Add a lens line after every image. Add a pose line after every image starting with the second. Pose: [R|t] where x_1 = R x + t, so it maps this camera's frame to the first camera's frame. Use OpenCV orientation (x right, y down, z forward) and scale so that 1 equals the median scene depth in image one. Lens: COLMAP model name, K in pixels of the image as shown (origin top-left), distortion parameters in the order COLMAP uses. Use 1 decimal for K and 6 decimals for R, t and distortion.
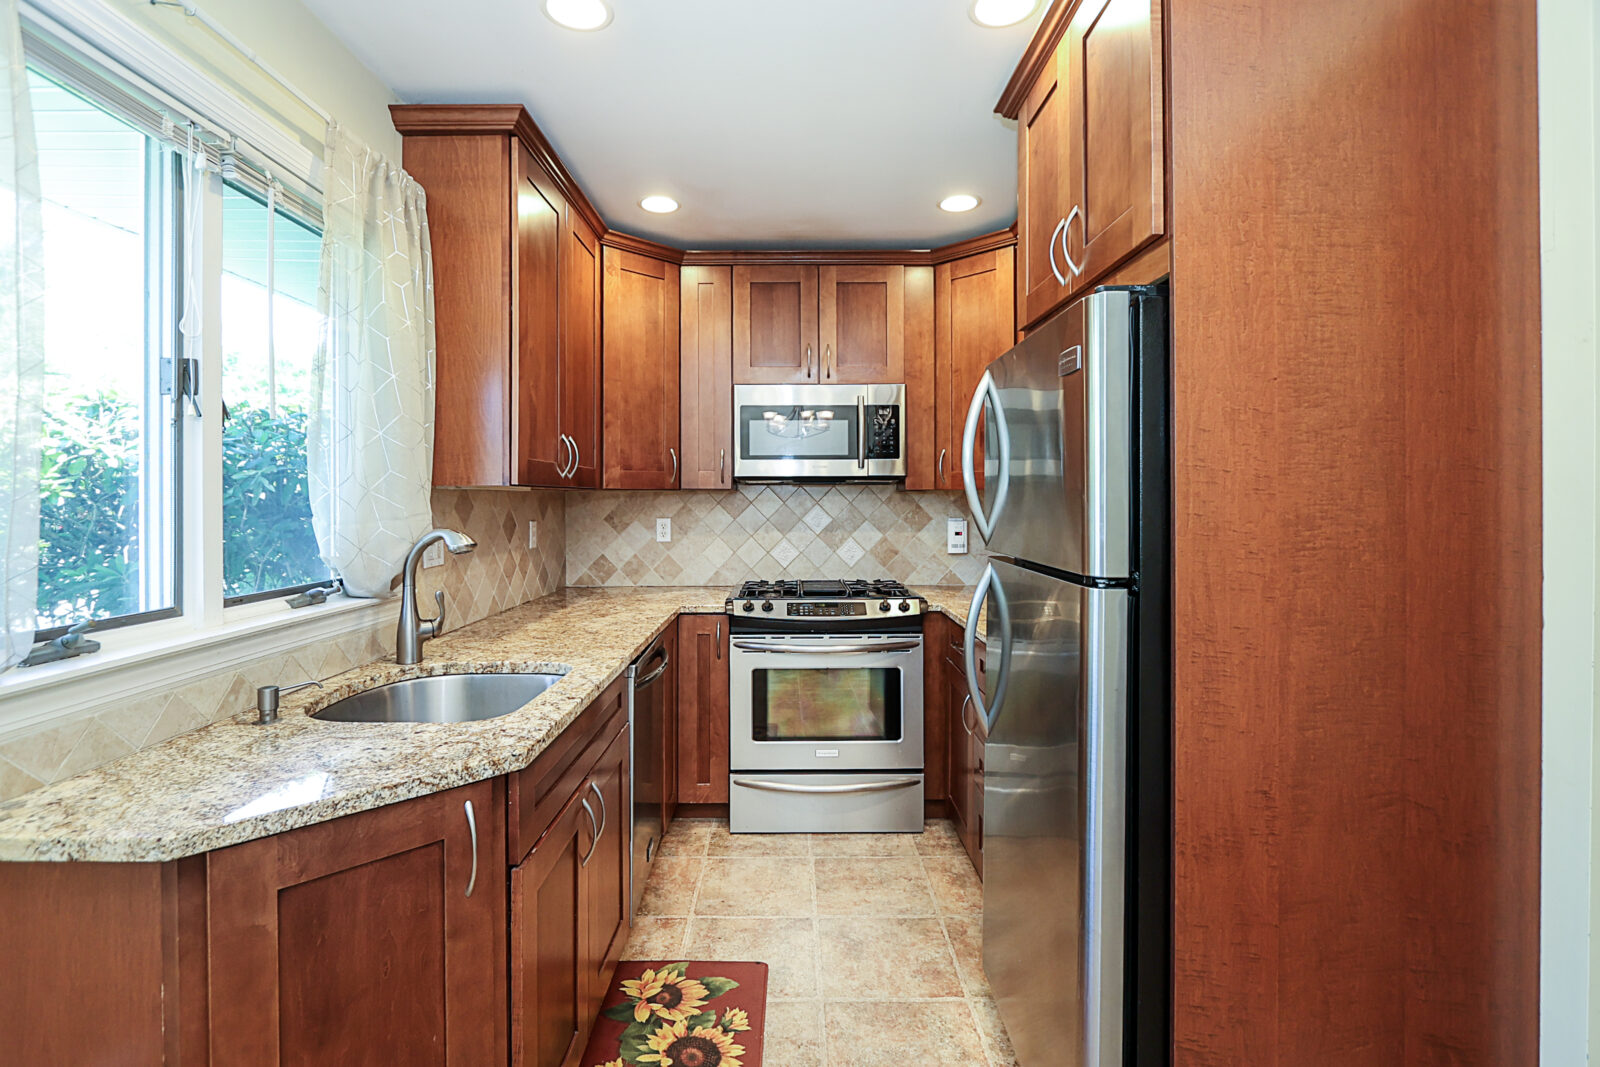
lens RADIAL K [[753.3, 0, 771.9], [0, 753.3, 500.6], [0, 0, 1]] dist [-0.011349, -0.000147]
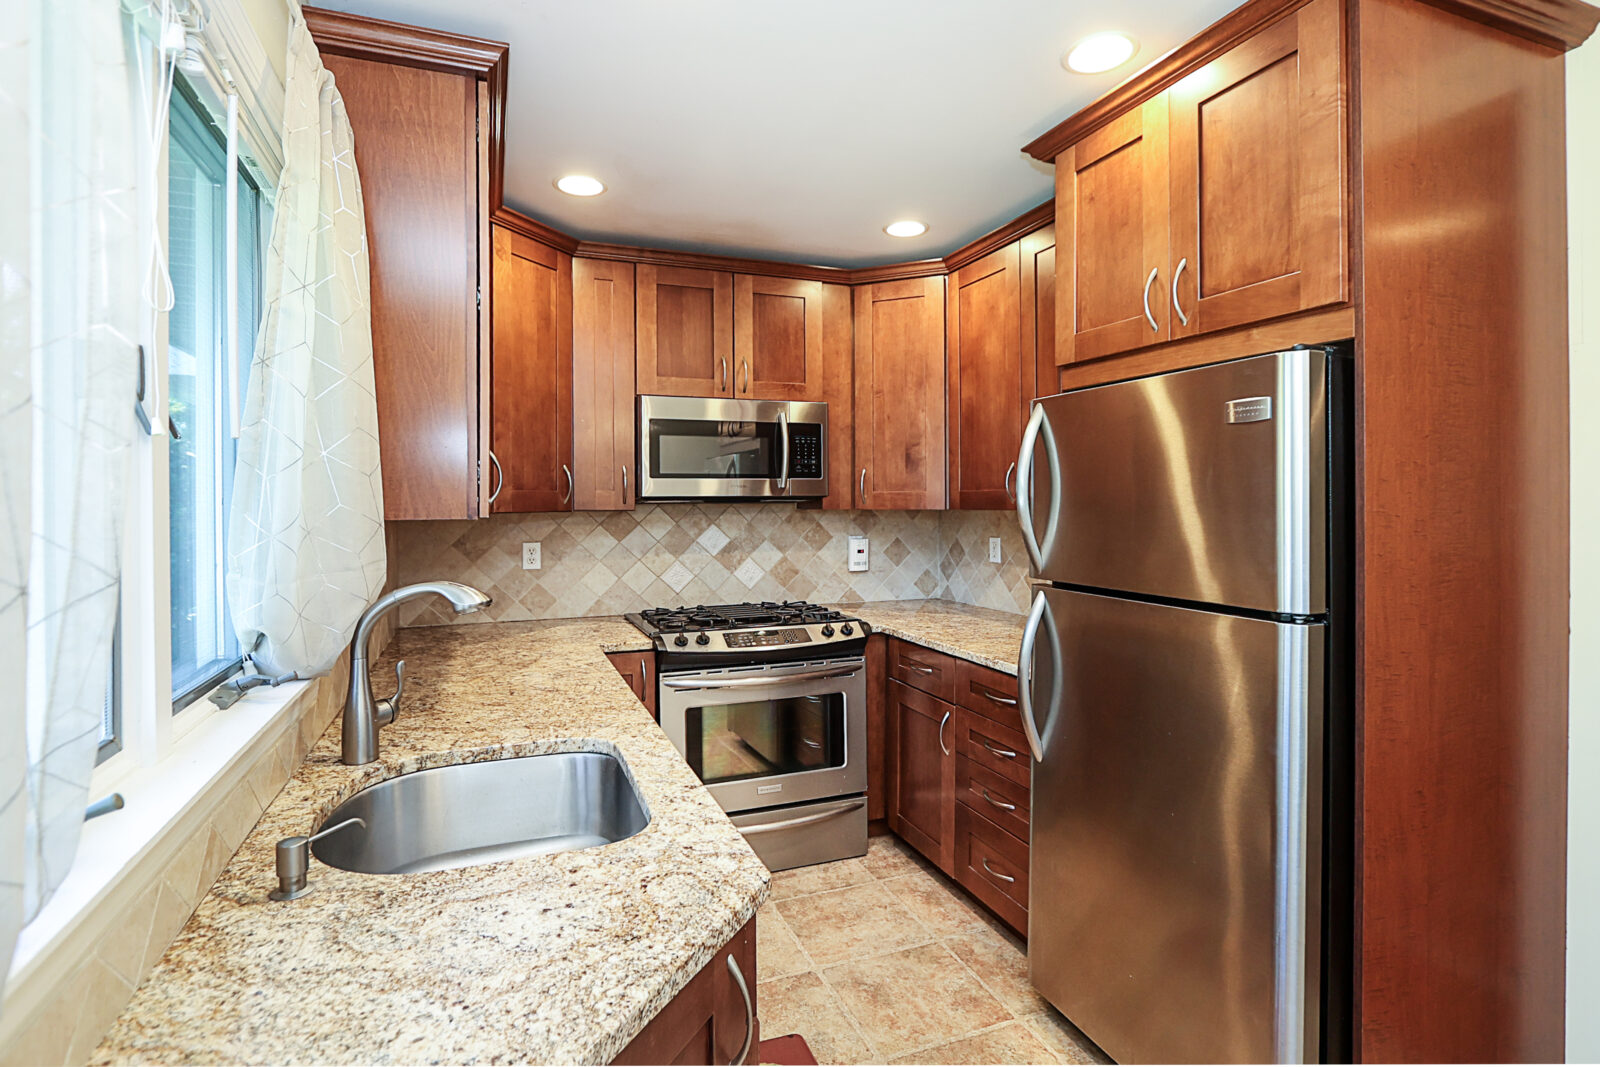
lens RADIAL K [[755.1, 0, 768.9], [0, 755.1, 504.4], [0, 0, 1]] dist [-0.010844, 0.000287]
pose [[0.930486, -0.010143, 0.366187, -0.356162], [0.009671, 0.999948, 0.003124, -0.035477], [-0.366200, 0.000634, 0.930536, 0.147215]]
